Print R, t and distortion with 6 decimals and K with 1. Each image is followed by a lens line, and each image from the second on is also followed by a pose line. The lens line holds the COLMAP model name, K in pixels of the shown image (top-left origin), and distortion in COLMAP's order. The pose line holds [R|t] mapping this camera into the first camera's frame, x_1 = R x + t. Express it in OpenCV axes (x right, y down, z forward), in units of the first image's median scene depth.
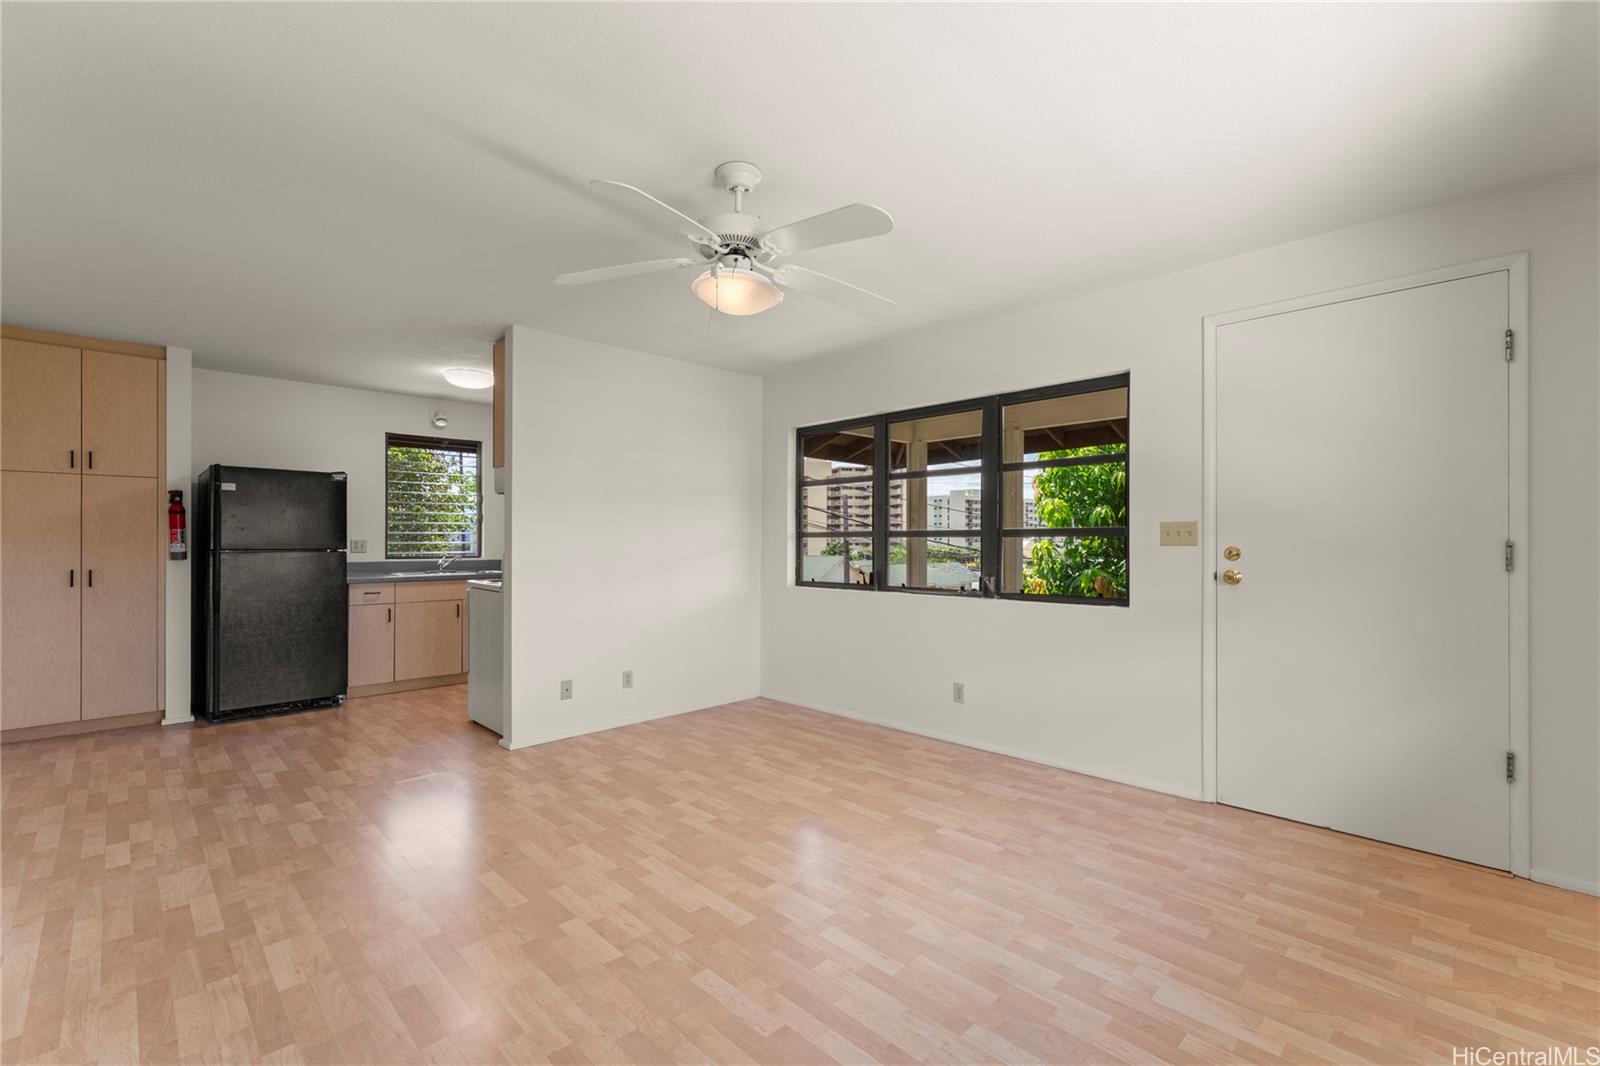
lens RADIAL K [[689.8, 0, 810.9], [0, 689.8, 528.2], [0, 0, 1]] dist [0.002654, 0.000197]
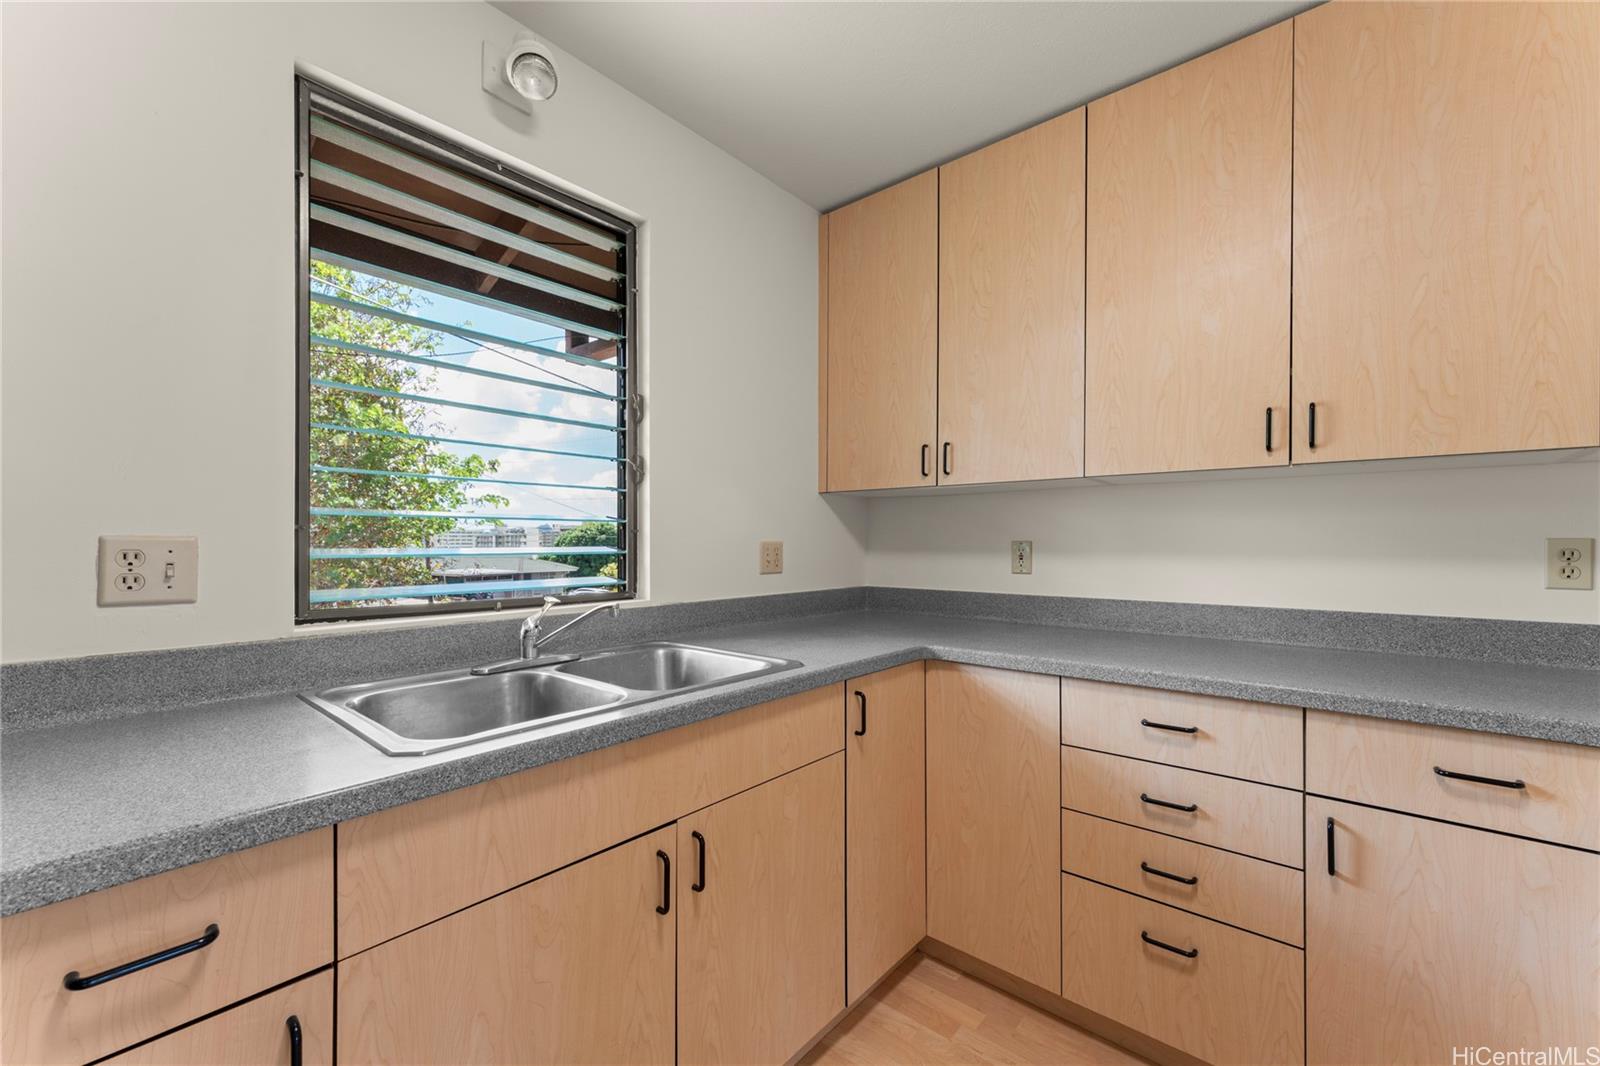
lens RADIAL K [[652.2, 0, 799.6], [0, 652.2, 536.3], [0, 0, 1]] dist [-0.002283, -0.000431]
pose [[0.998339, -0.006978, 0.057191, -0.468878], [0.006753, 0.999969, 0.004131, 0.017374], [-0.057218, -0.003738, 0.998355, 0.785704]]
